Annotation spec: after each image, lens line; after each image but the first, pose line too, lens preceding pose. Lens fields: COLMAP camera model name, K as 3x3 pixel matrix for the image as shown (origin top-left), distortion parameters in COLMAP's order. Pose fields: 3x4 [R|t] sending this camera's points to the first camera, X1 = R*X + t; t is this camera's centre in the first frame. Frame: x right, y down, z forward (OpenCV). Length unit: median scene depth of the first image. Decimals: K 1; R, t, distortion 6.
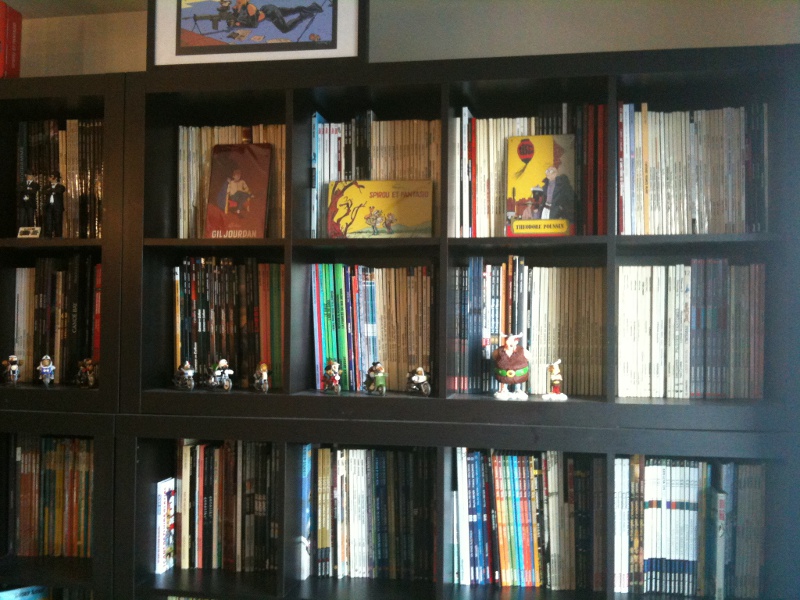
lens RADIAL K [[842.7, 0, 400.0], [0, 842.7, 300.0], [0, 0, 1]] dist [0.129332, -0.385825]
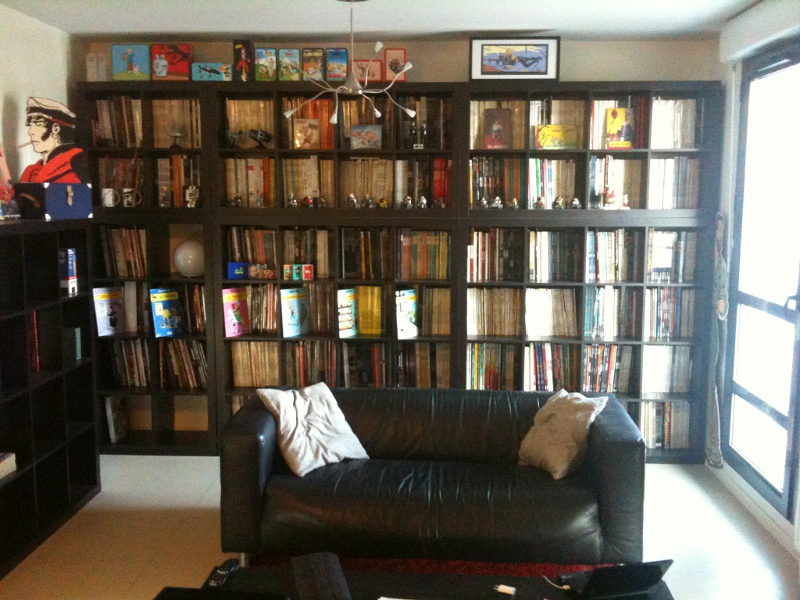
lens RADIAL K [[842.7, 0, 400.0], [0, 842.7, 300.0], [0, 0, 1]] dist [0.129332, -0.385825]
pose [[0.991650, -0.022707, 0.126941, -0.815916], [0.002935, 0.988095, 0.153819, -0.016252], [-0.128922, -0.152162, 0.979911, -1.497131]]
